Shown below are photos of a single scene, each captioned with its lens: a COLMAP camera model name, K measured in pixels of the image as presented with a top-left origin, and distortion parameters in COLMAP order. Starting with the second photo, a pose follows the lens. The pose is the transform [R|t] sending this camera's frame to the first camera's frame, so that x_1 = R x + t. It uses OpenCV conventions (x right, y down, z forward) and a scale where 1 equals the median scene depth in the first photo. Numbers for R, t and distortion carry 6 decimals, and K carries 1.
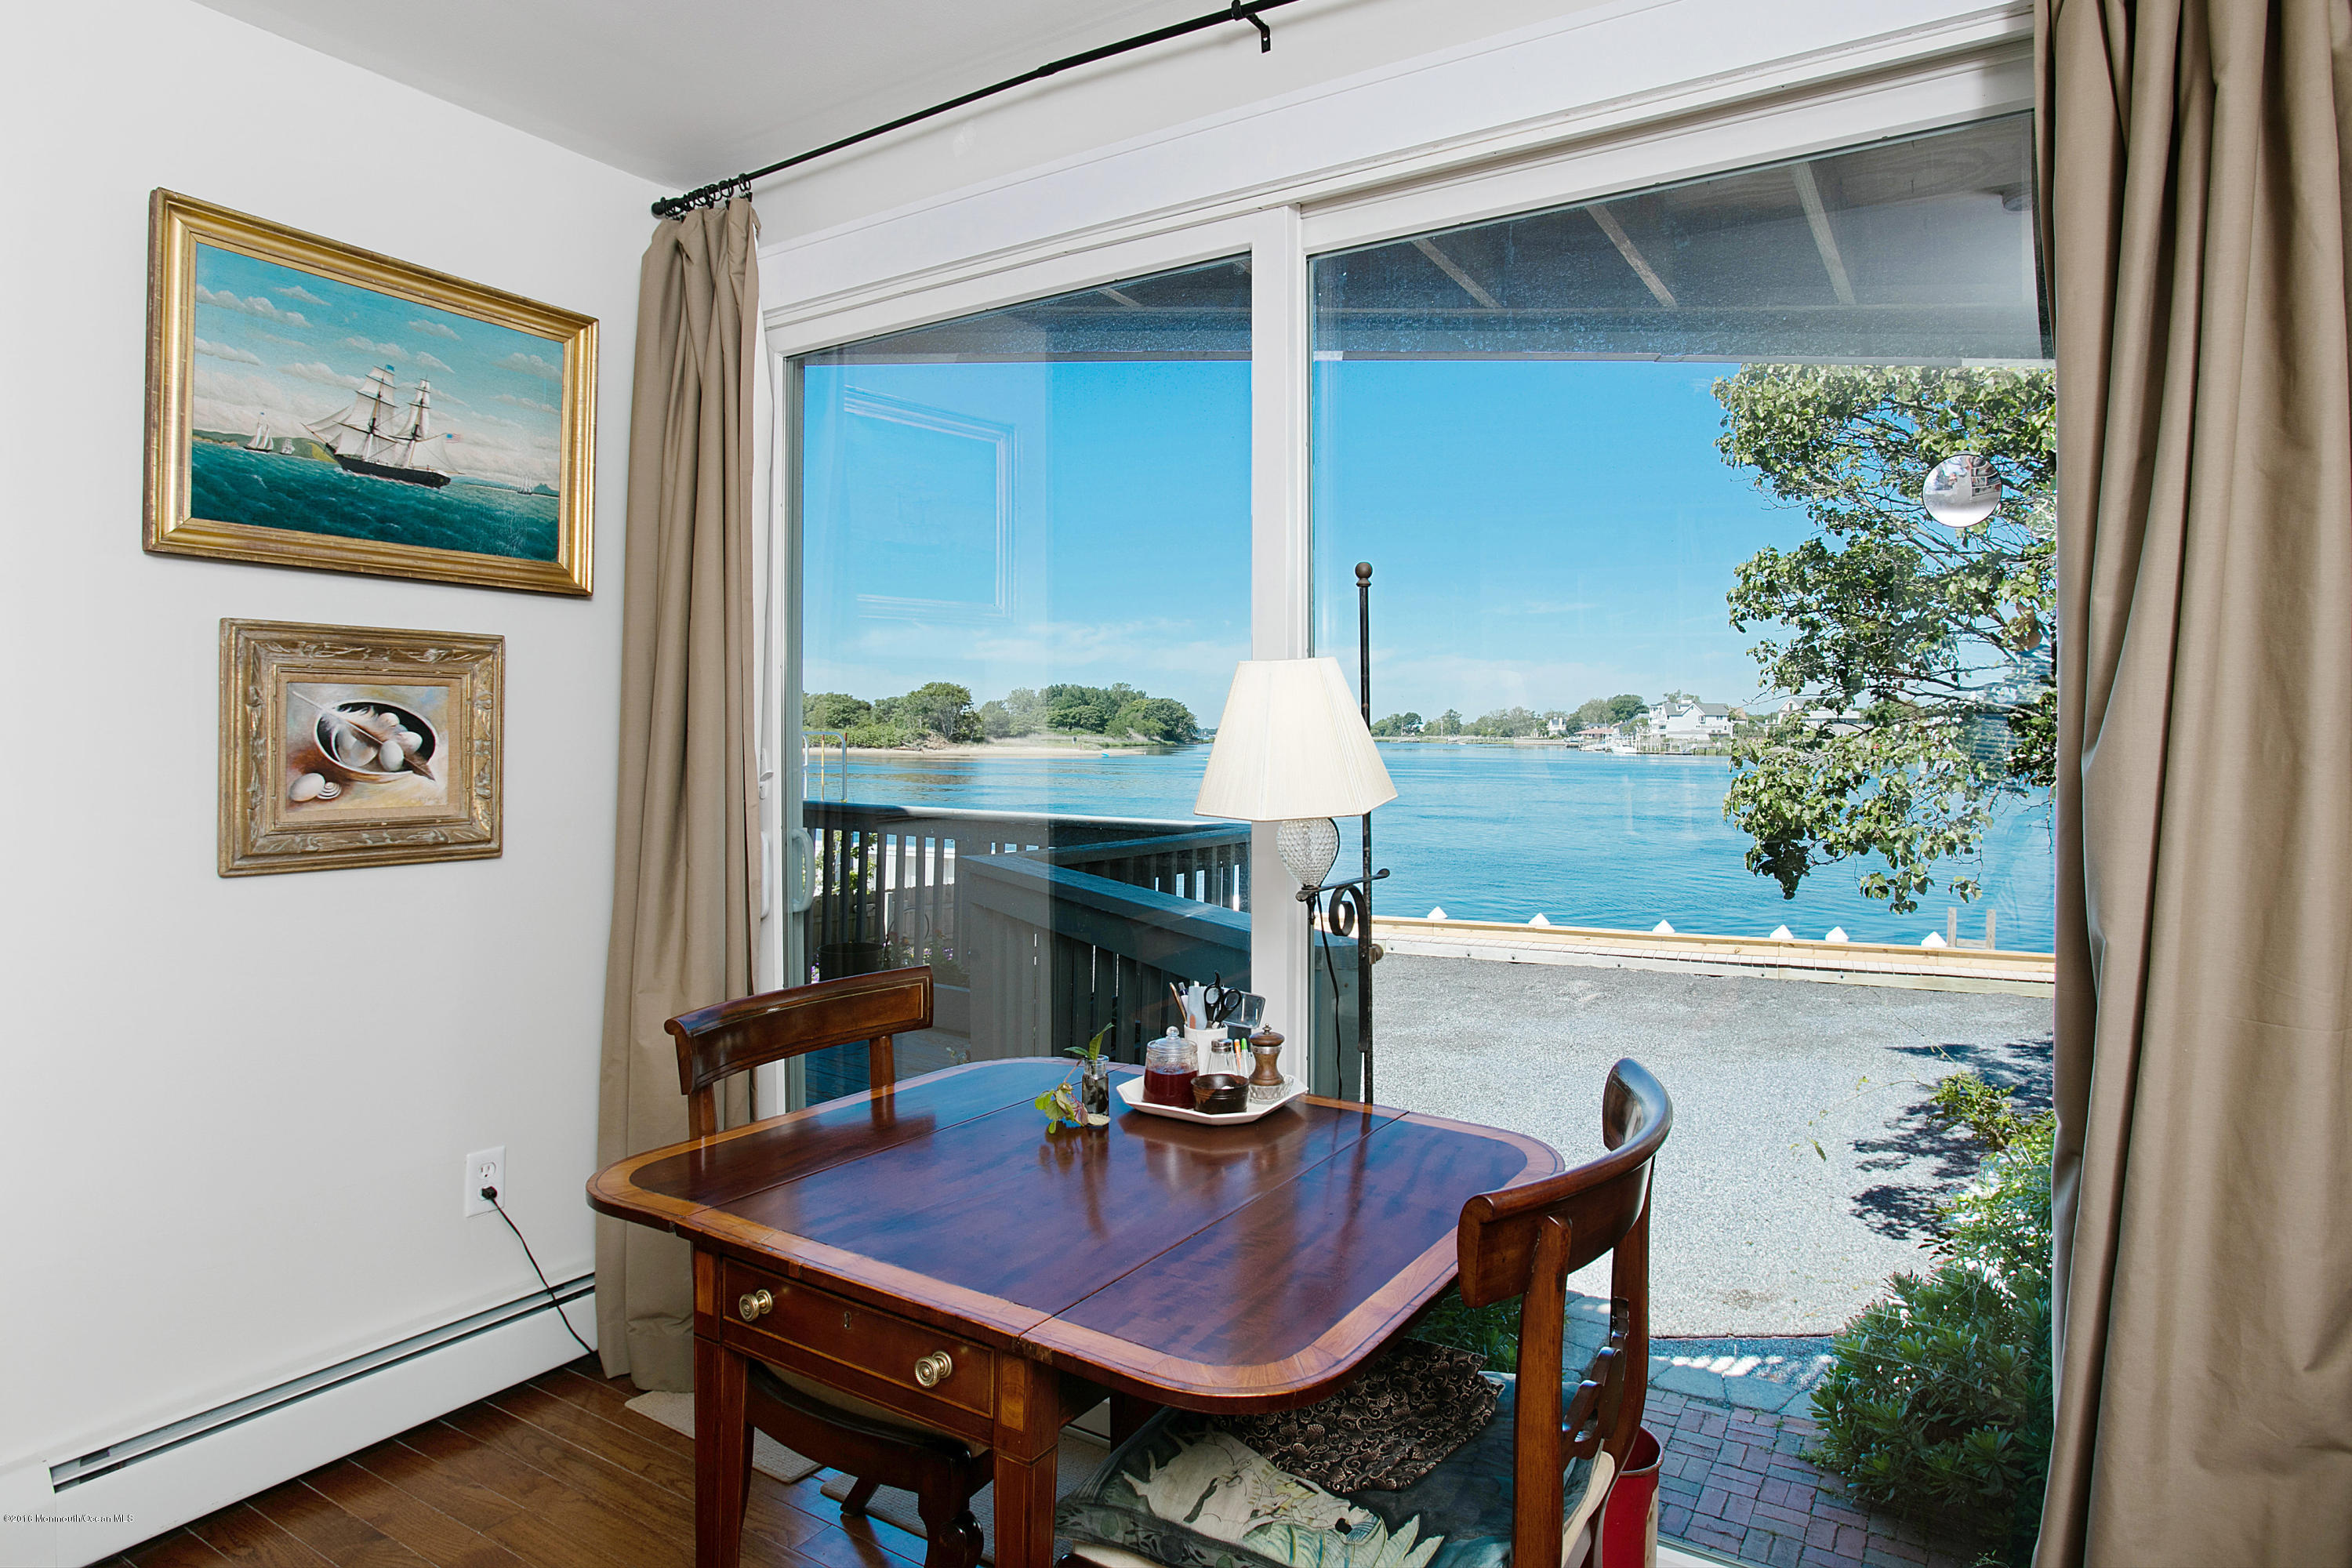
lens RADIAL K [[1278.3, 0, 1140.0], [0, 1278.3, 807.6], [0, 0, 1]] dist [-0.054903, 0.028765]
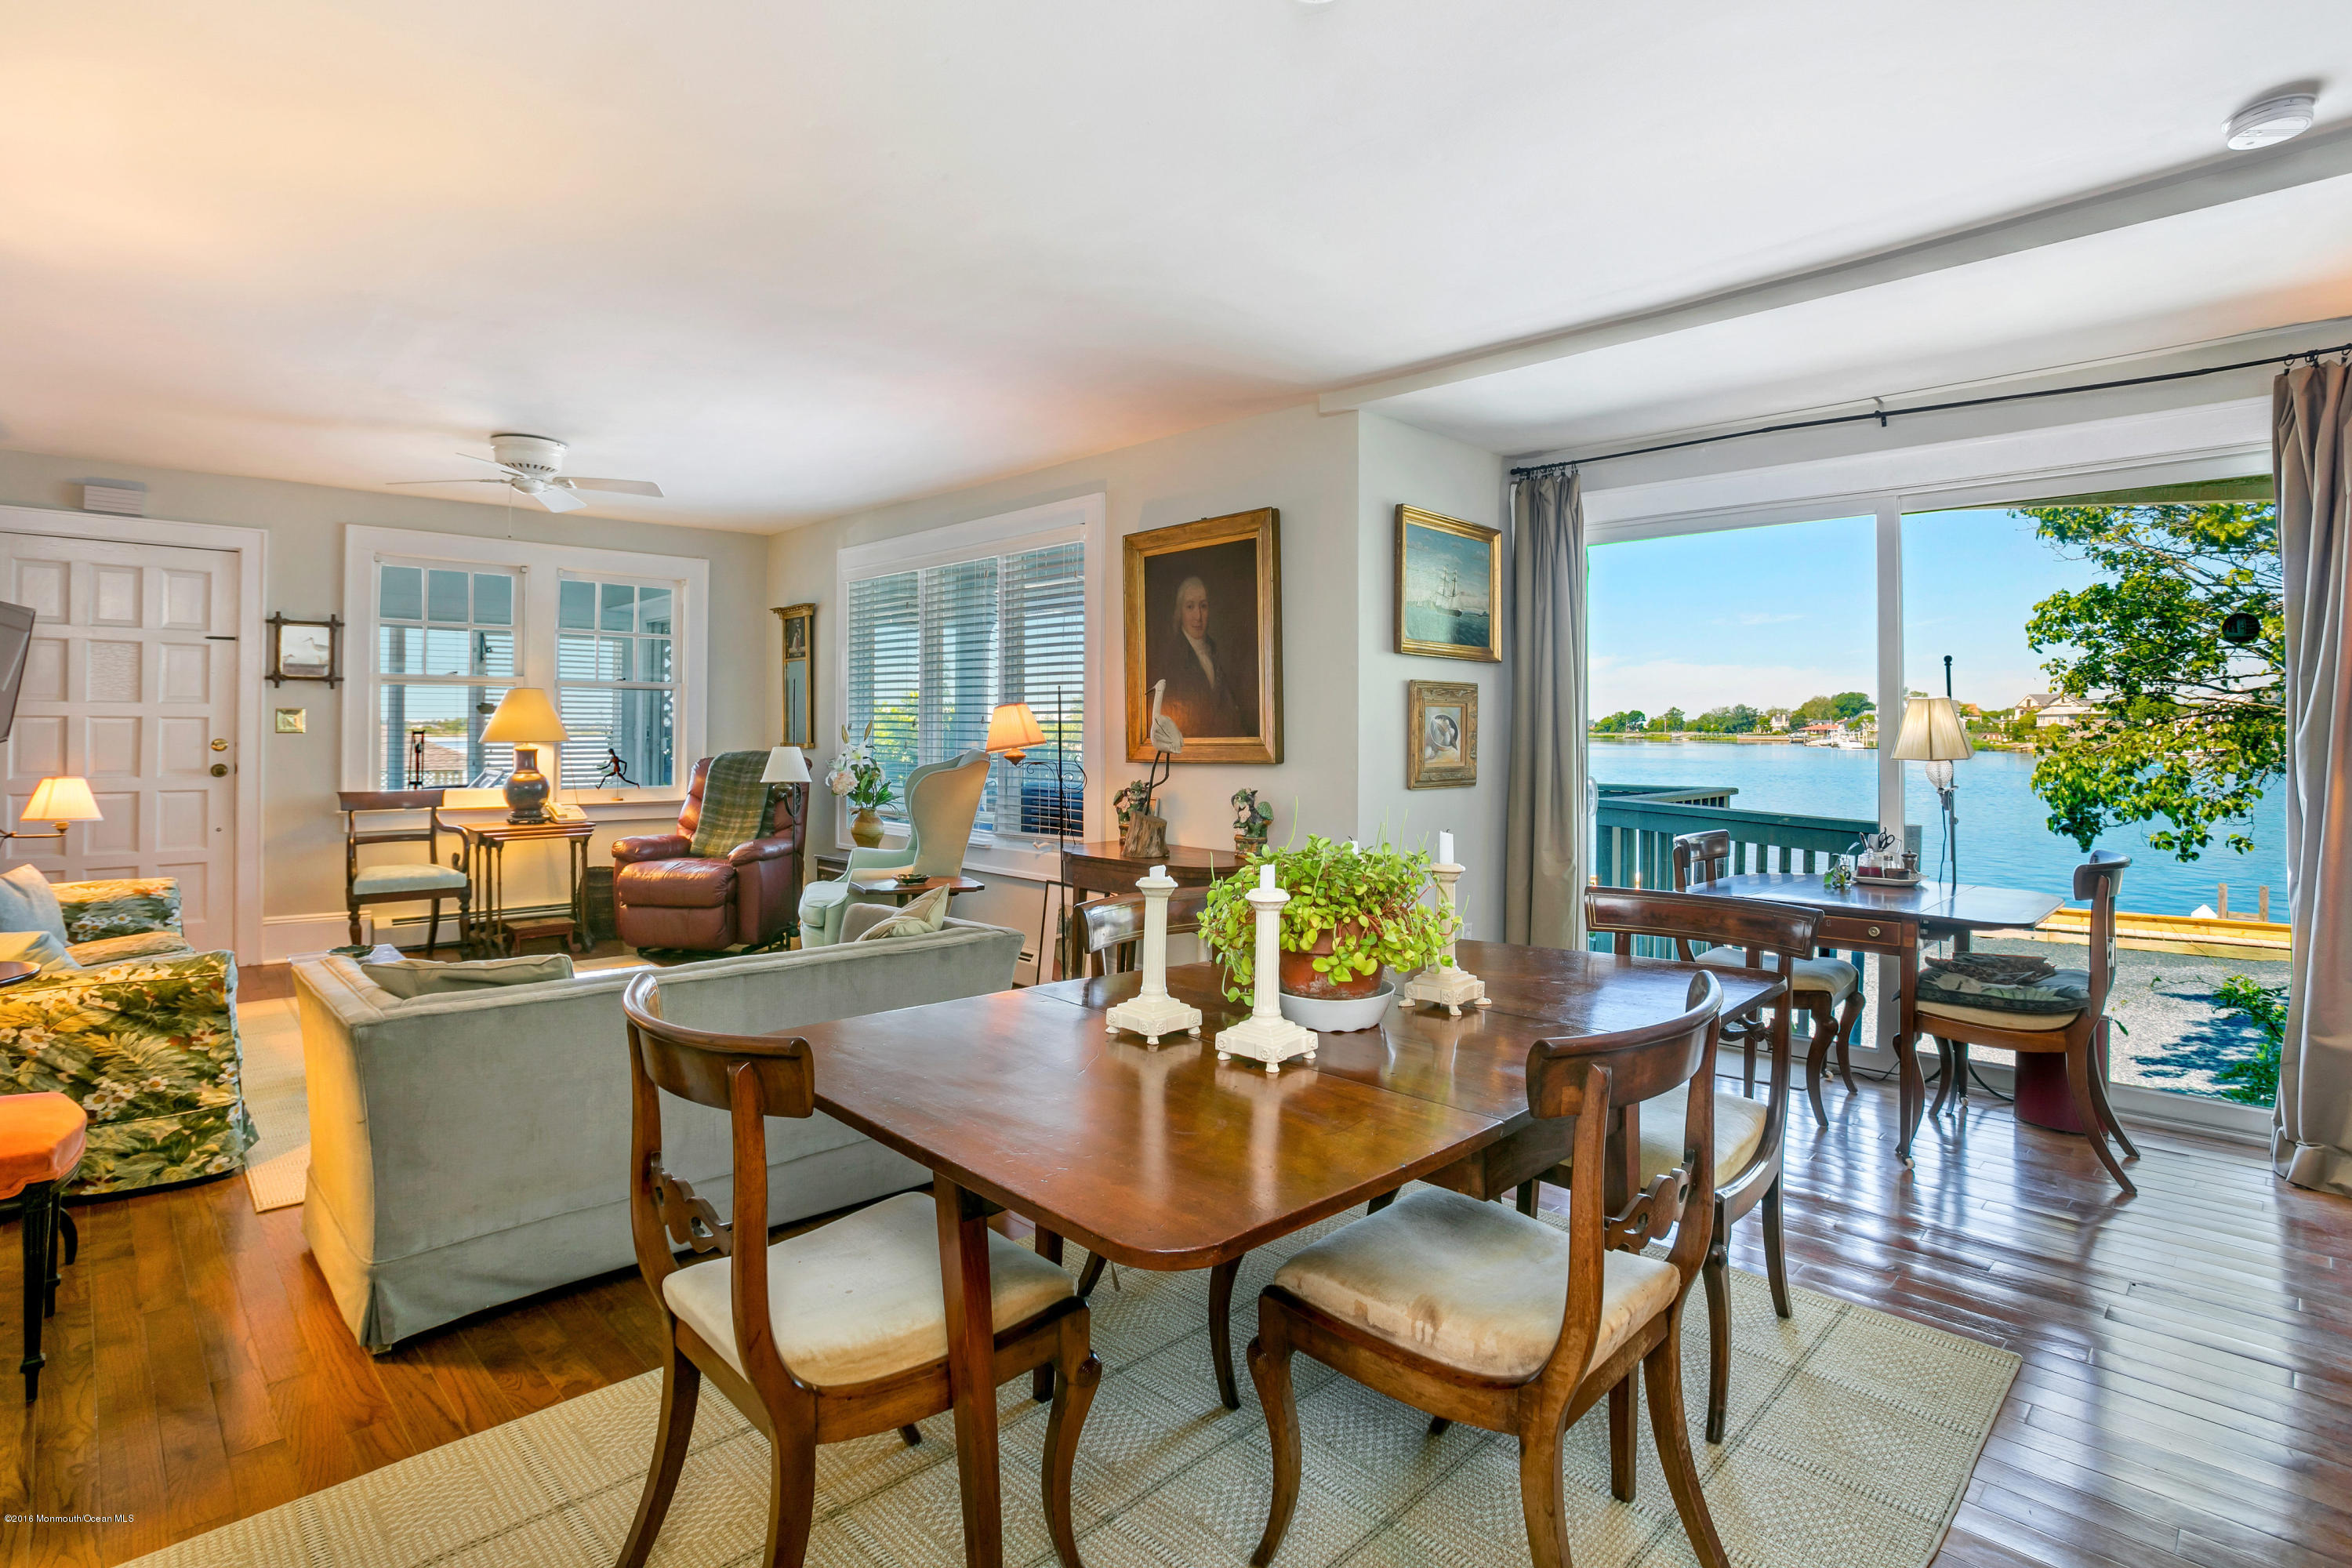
lens RADIAL K [[1128.4, 0, 1180.6], [0, 1128.4, 751.5], [0, 0, 1]] dist [-0.004452, -0.000846]
pose [[0.985640, 0.002643, -0.168839, -0.214722], [-0.009210, 0.999230, -0.038127, 0.018340], [0.168608, 0.039134, 0.984906, -0.316823]]
